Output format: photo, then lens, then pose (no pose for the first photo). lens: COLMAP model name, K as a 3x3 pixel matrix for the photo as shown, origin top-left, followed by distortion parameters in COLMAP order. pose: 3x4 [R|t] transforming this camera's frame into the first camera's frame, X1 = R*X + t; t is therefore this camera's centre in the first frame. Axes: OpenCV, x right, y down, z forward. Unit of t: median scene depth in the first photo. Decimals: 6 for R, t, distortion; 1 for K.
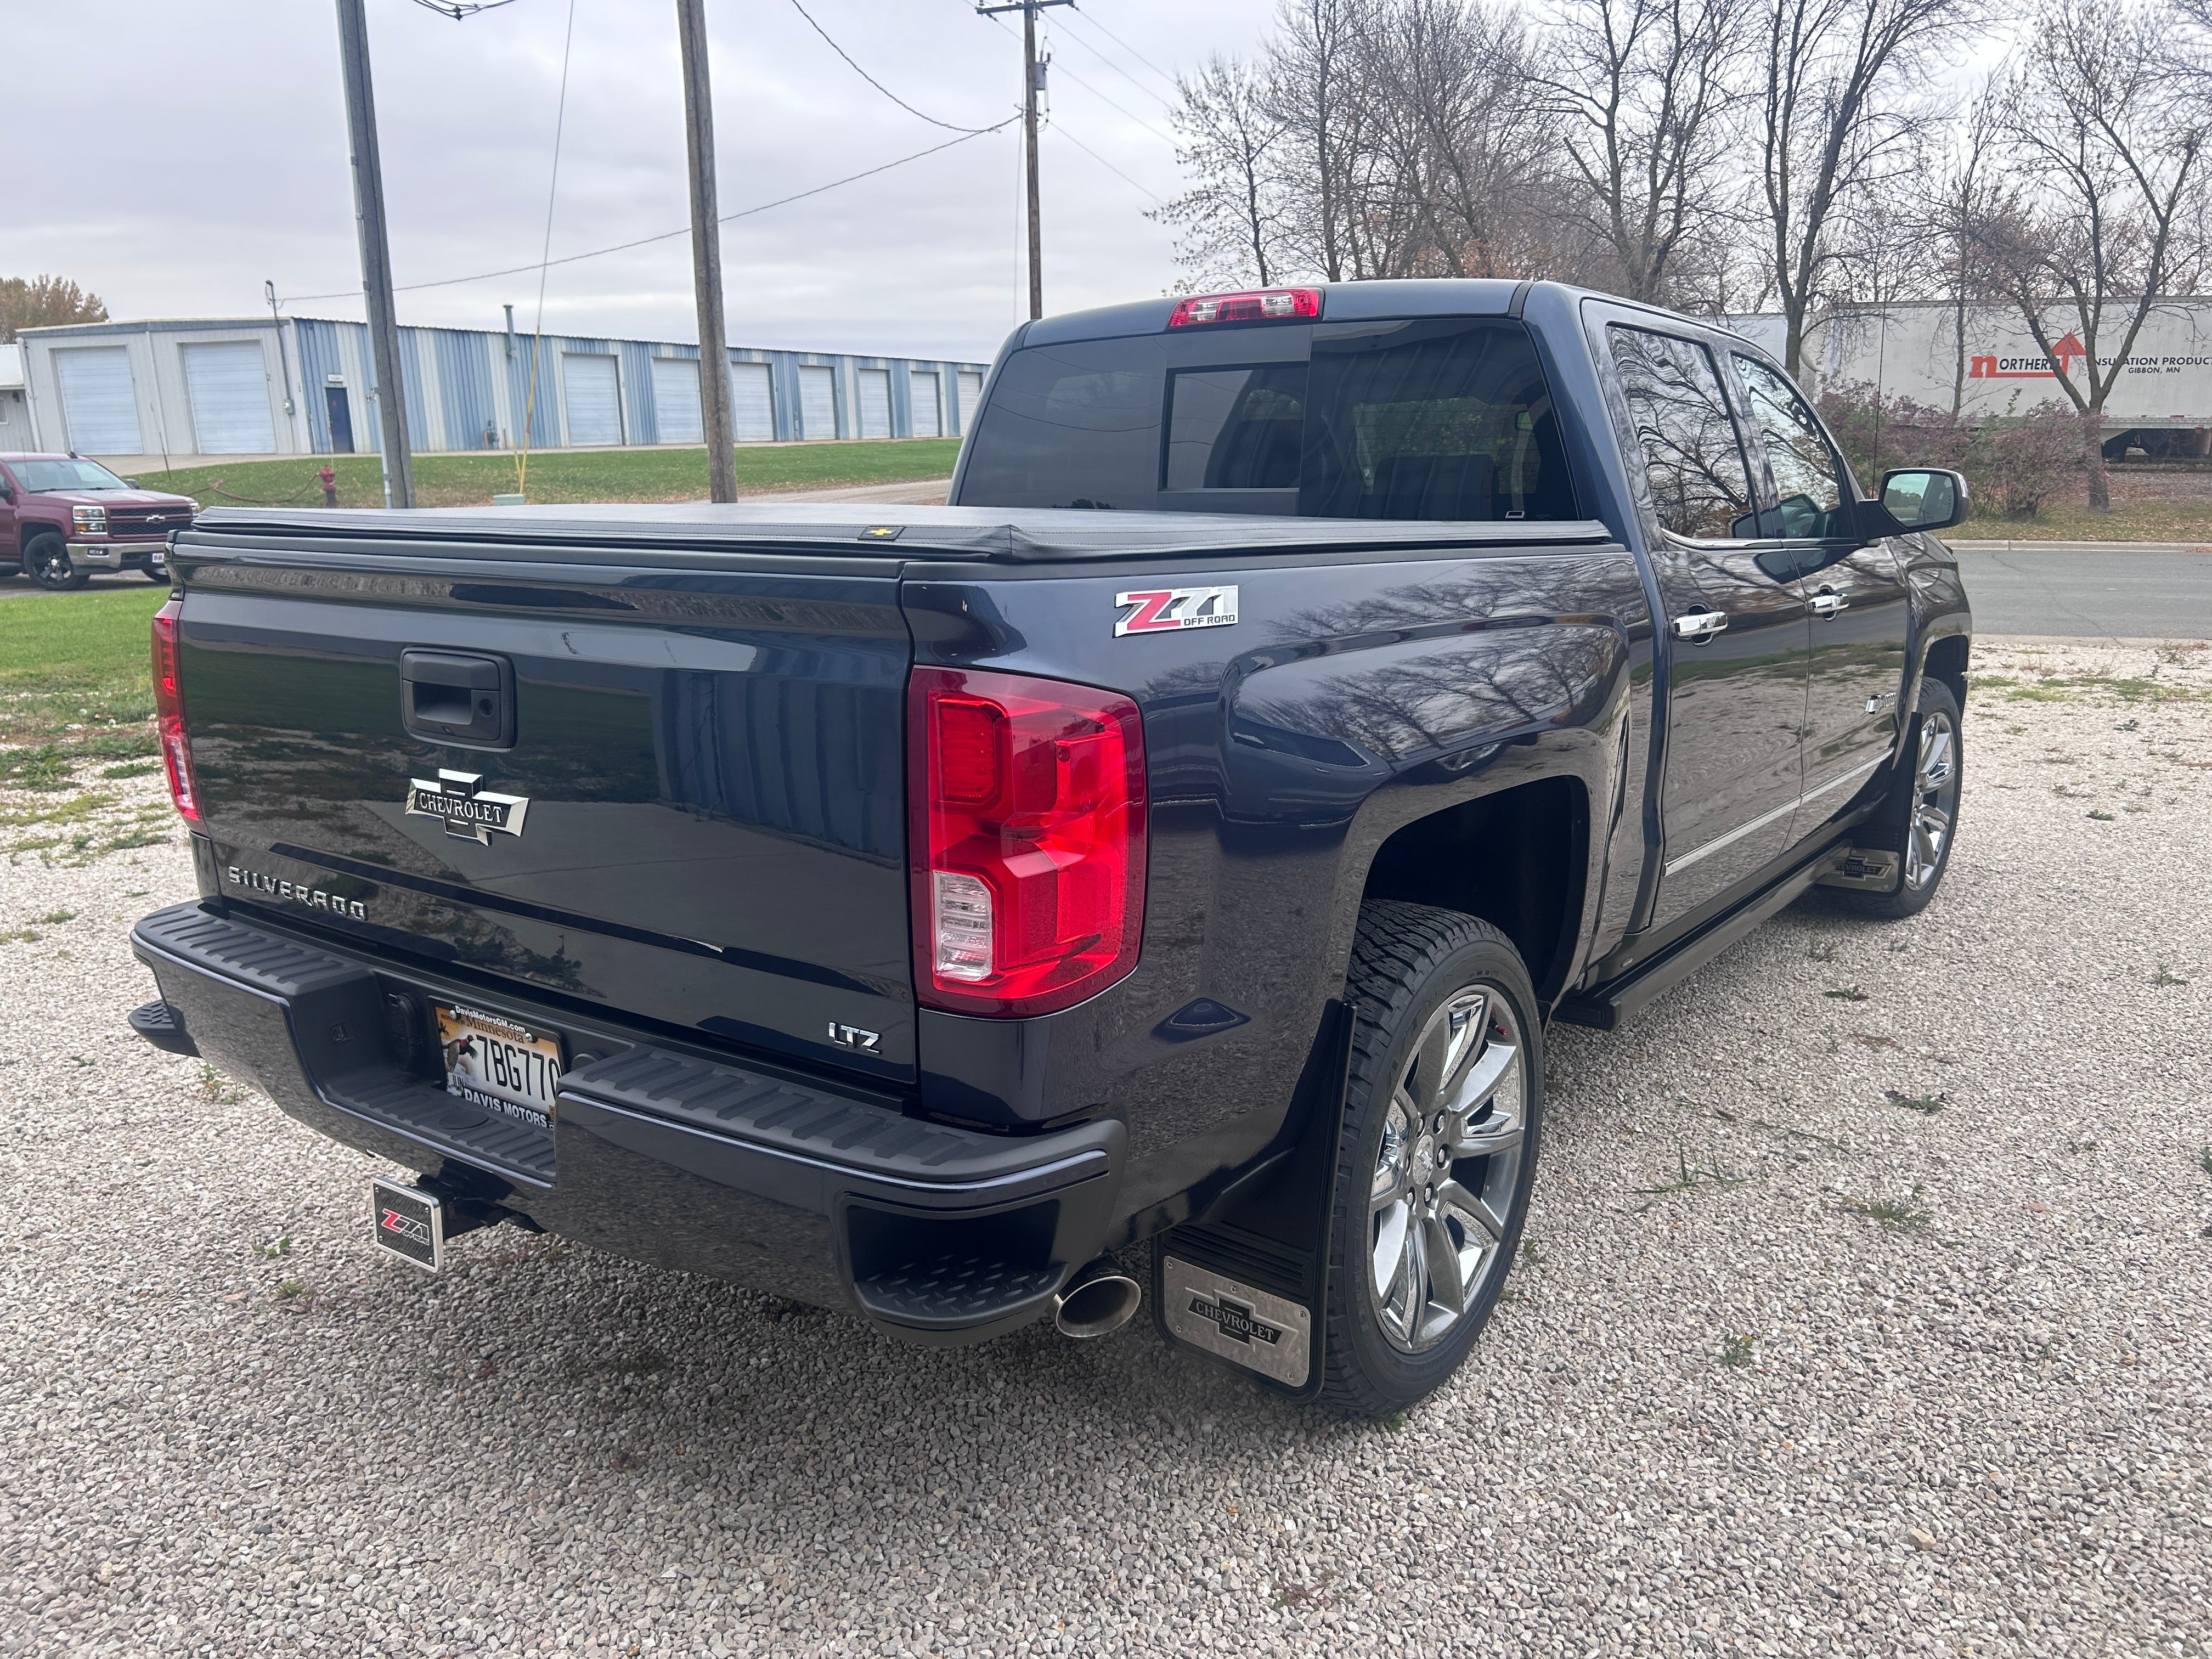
lens RADIAL K [[1674.3, 0, 1131.5], [0, 1674.3, 828.5], [0, 0, 1]] dist [0.043944, -0.047110]
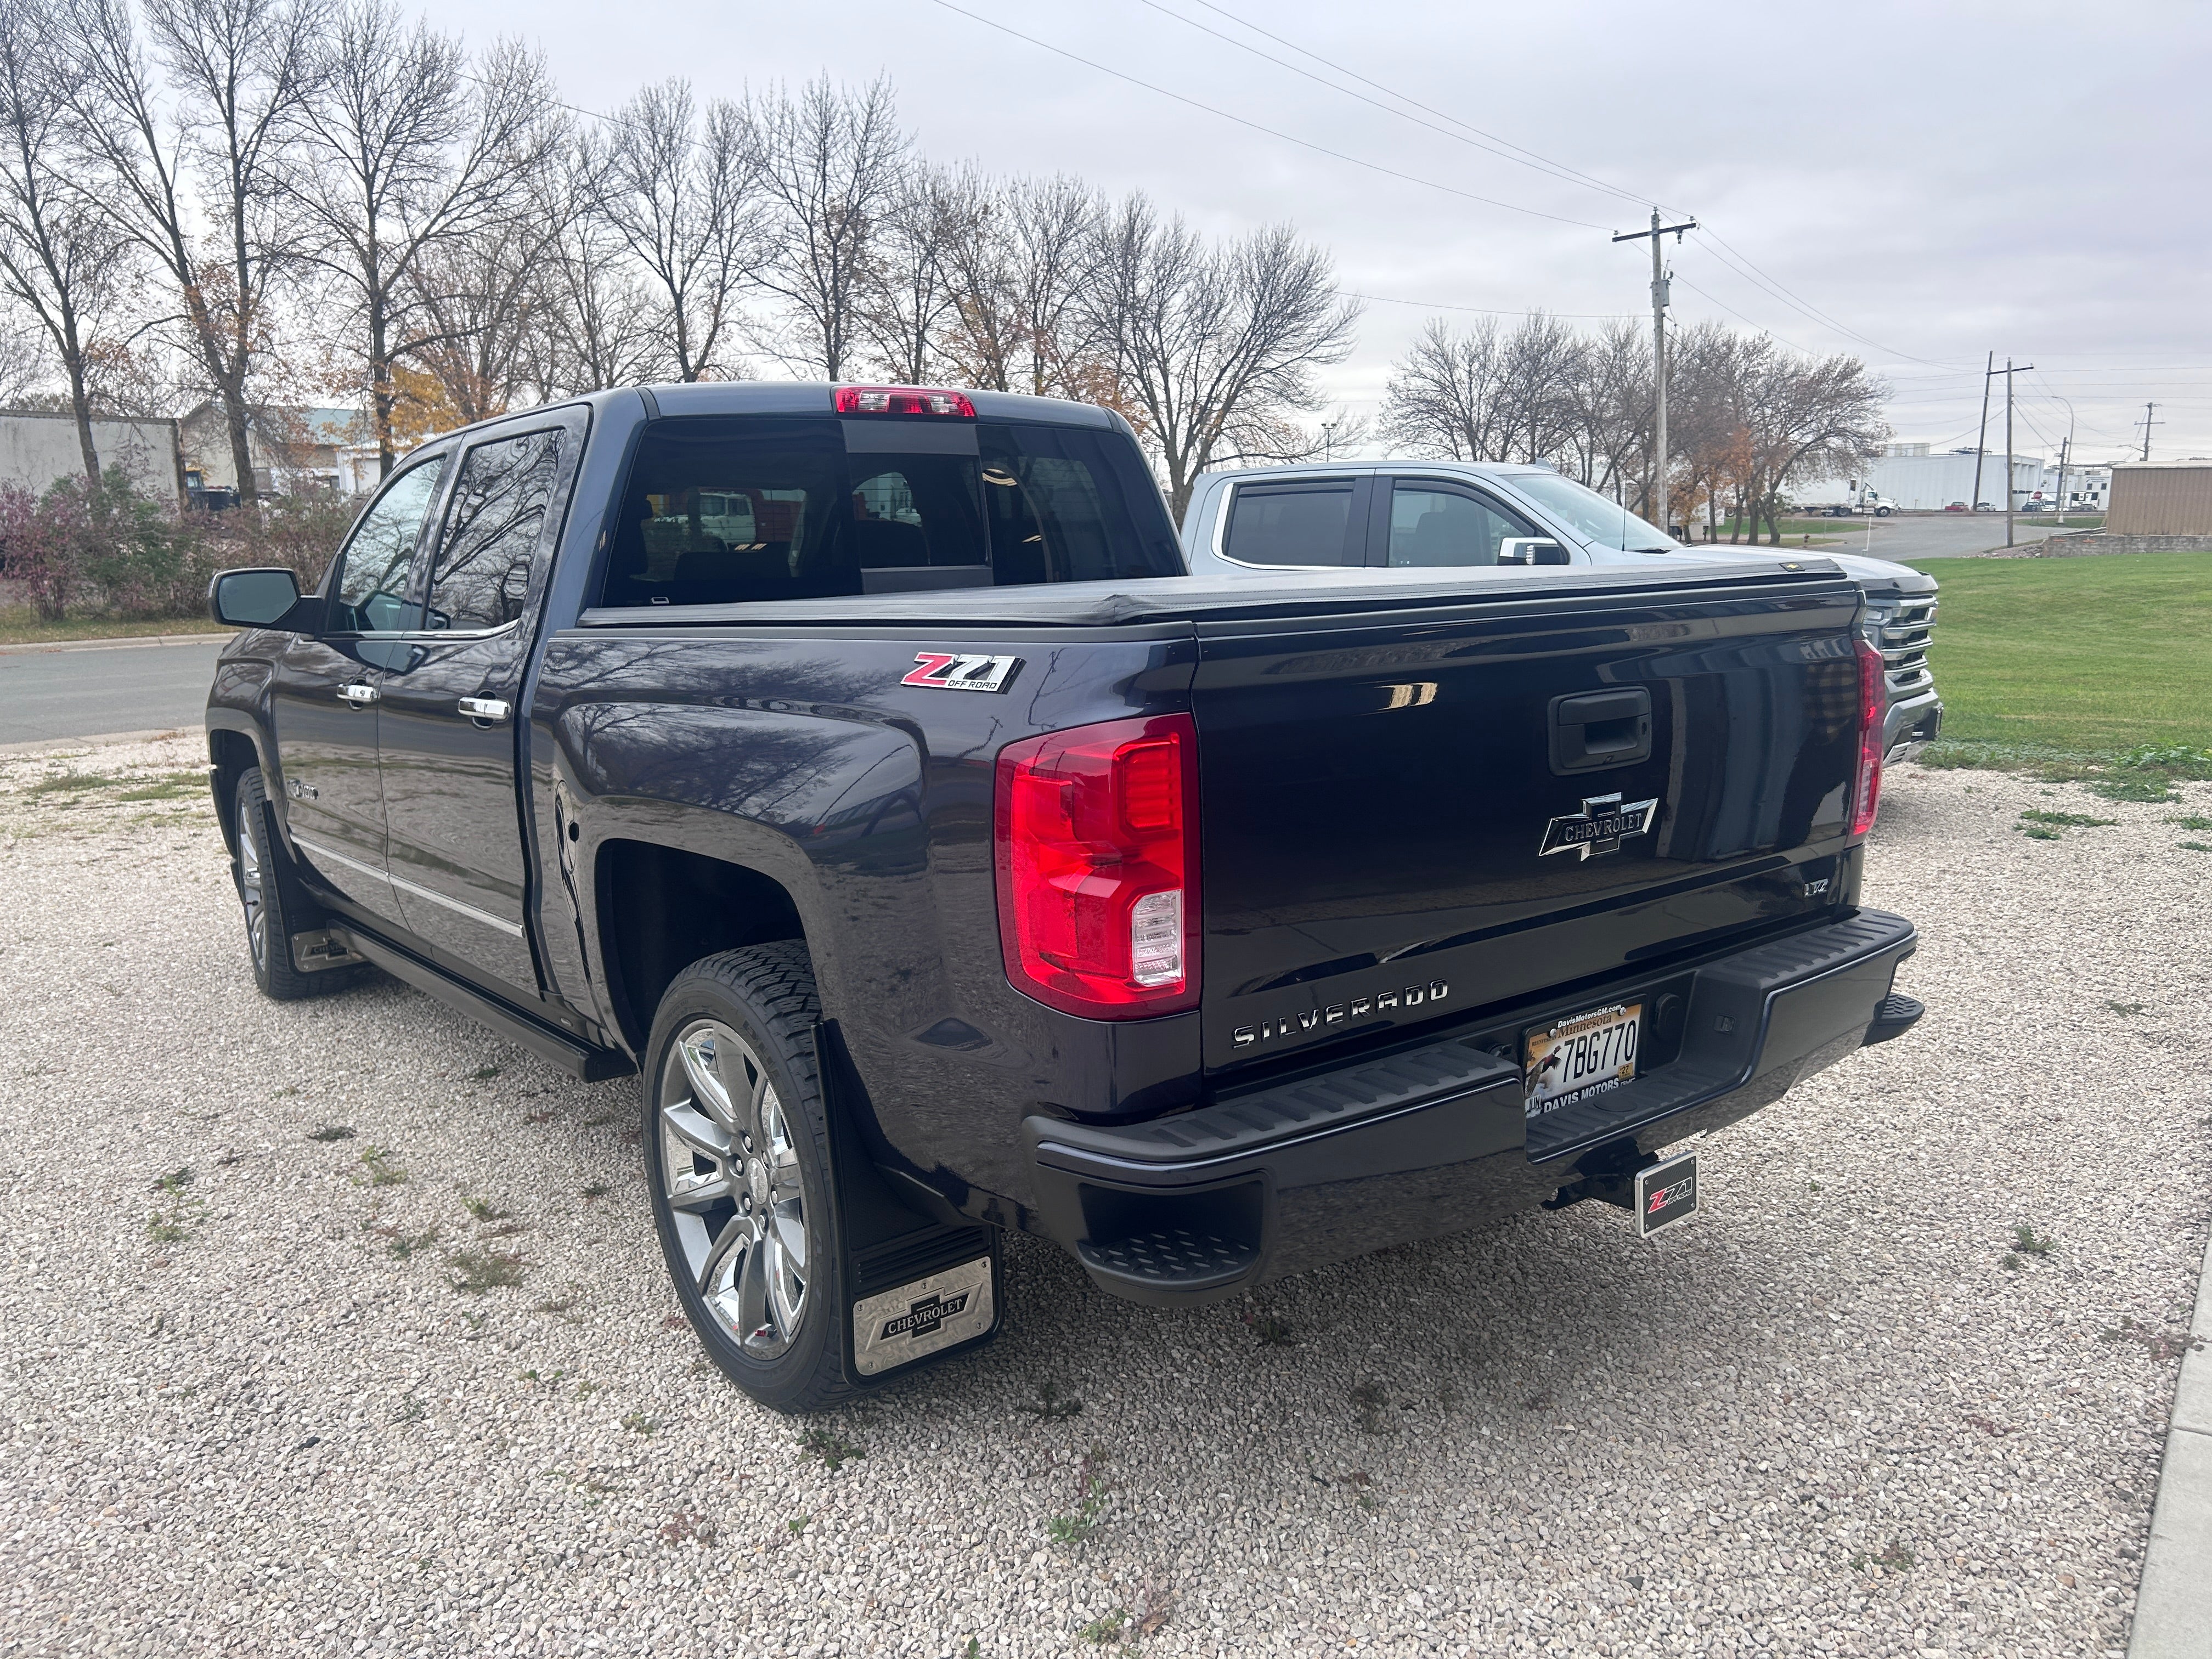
lens RADIAL K [[1684.9, 0, 1138.5], [0, 1684.9, 833.1], [0, 0, 1]] dist [0.006947, -0.002122]
pose [[0.275188, -0.164065, 0.947288, -0.087112], [0.220245, 0.969885, 0.103998, -0.010923], [-0.935823, 0.180016, 0.303035, 0.052704]]
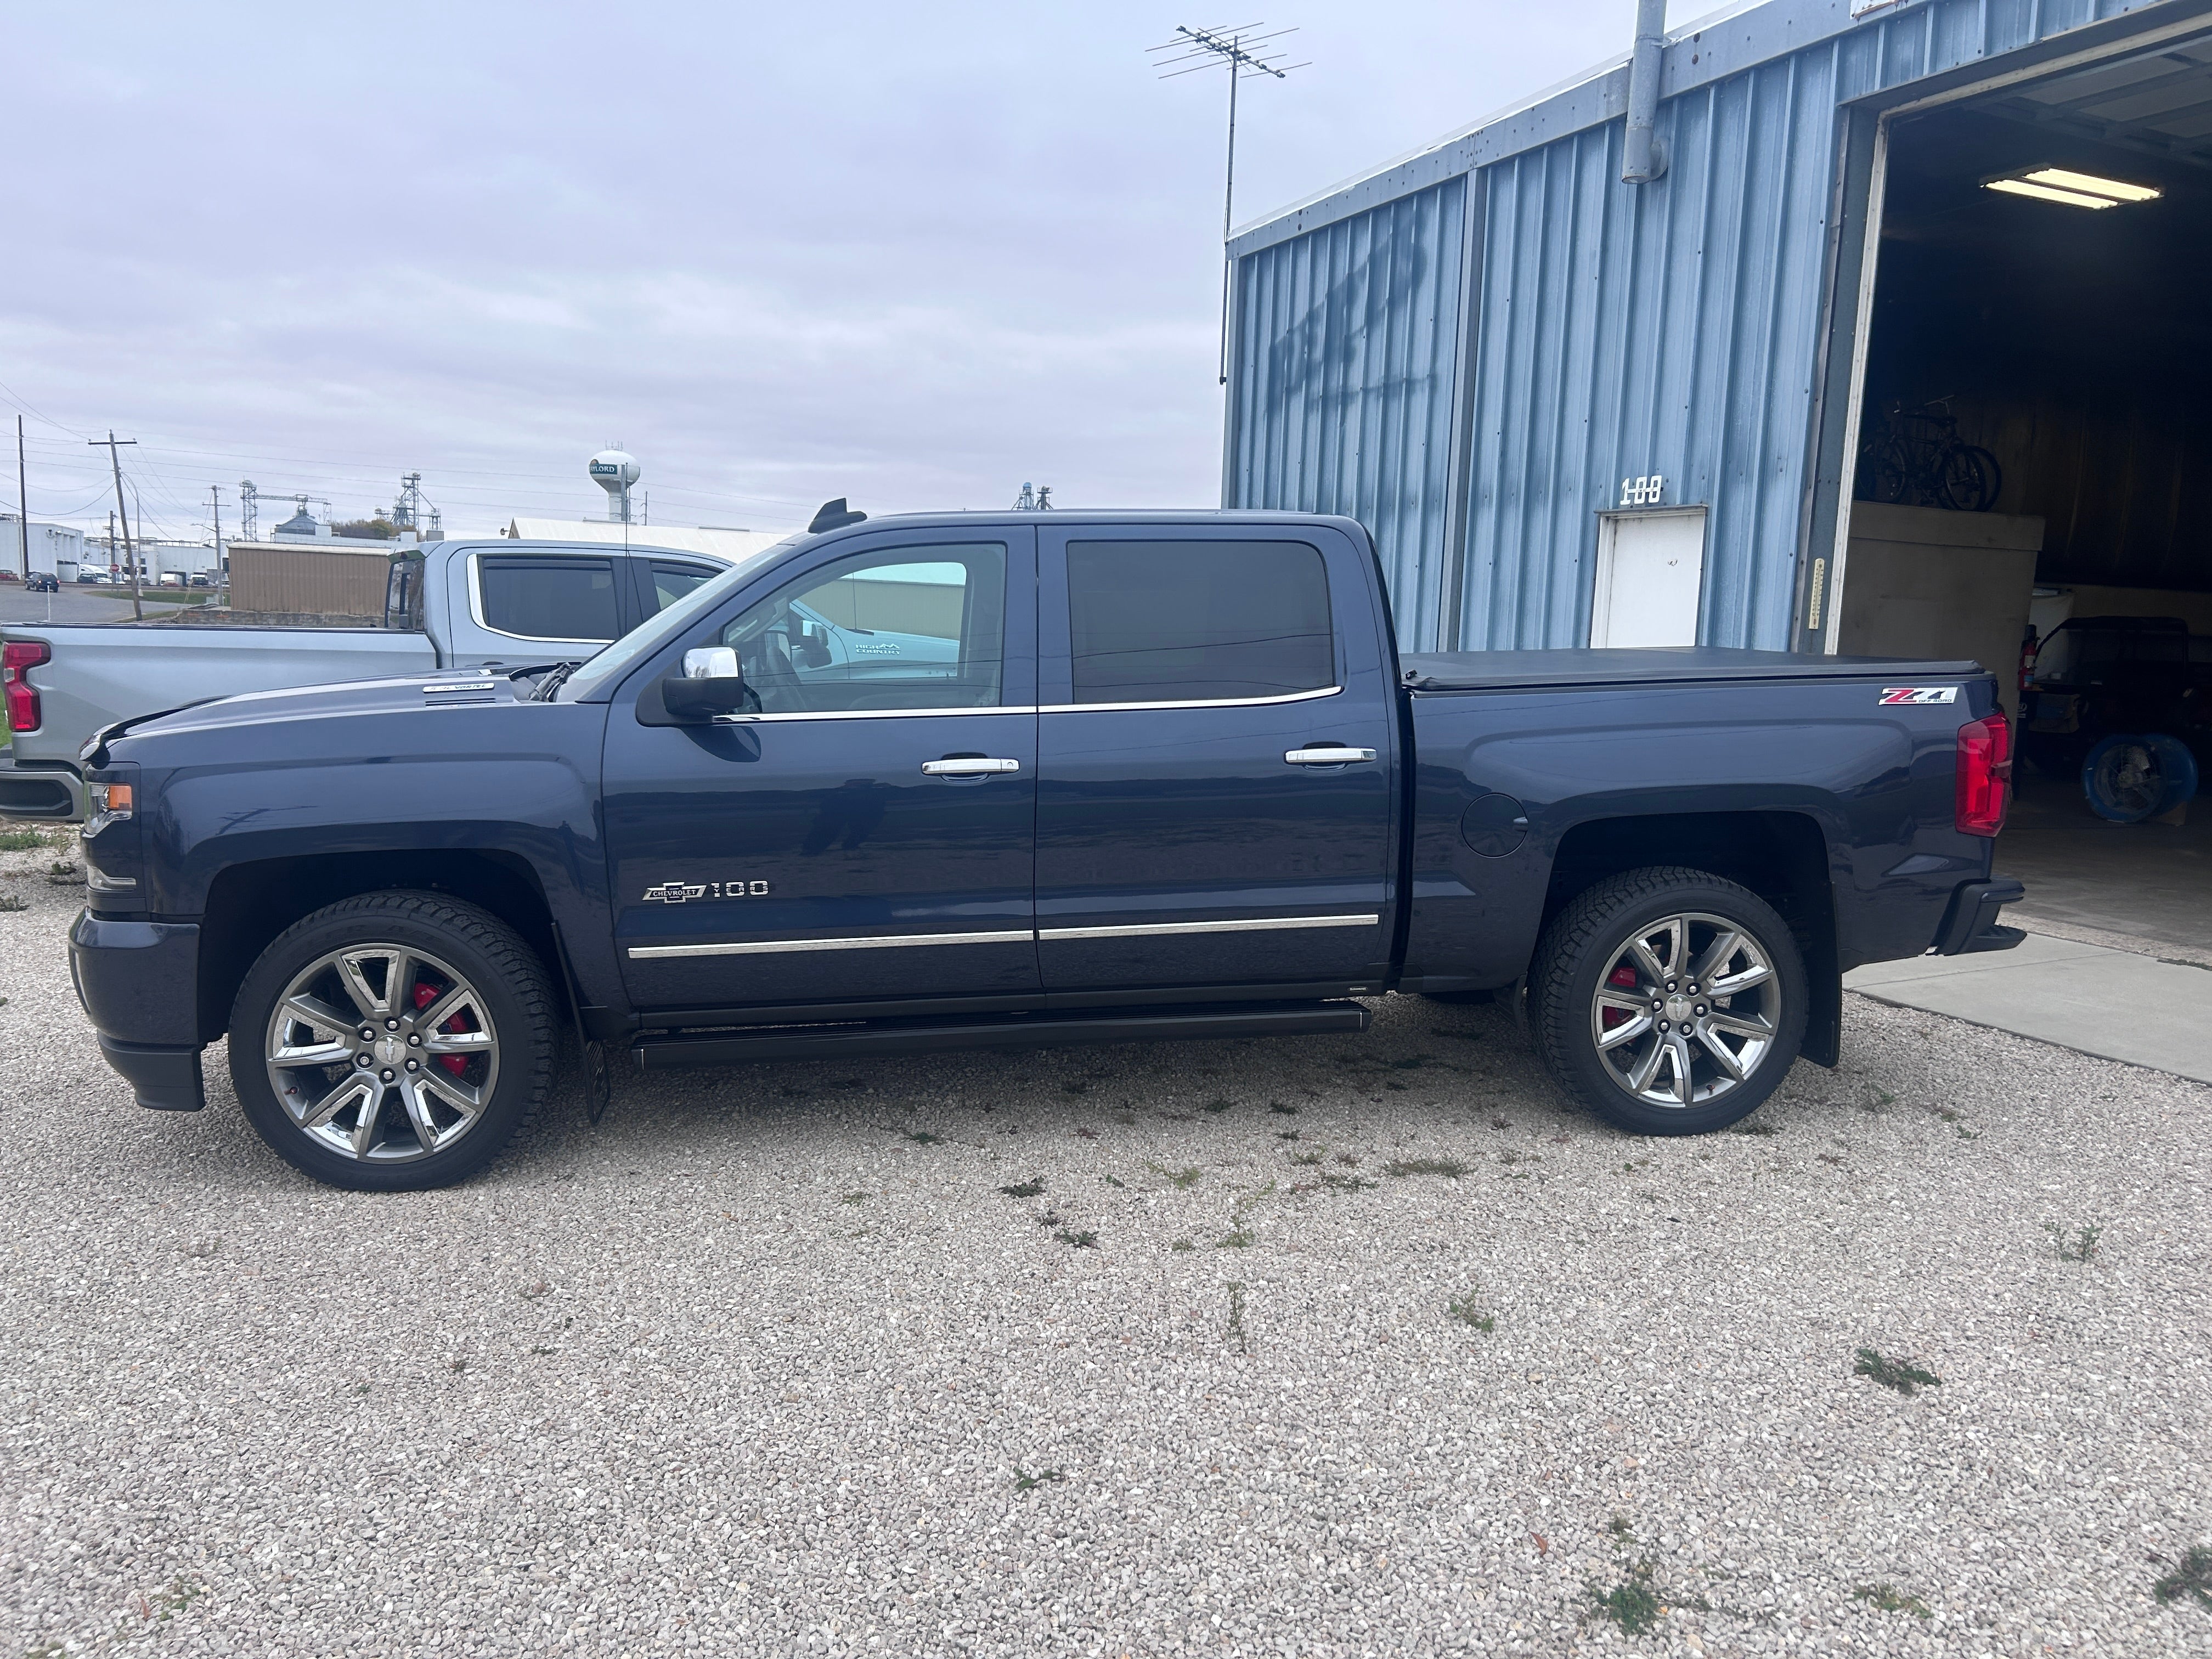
lens RADIAL K [[1665.9, 0, 1106.0], [0, 1665.9, 829.5], [0, 0, 1]] dist [0.053017, -0.062386]
pose [[-0.704930, -0.096841, 0.702635, -0.080349], [0.139270, 0.952452, 0.270996, -0.045511], [-0.695470, 0.288889, -0.657925, 0.206210]]
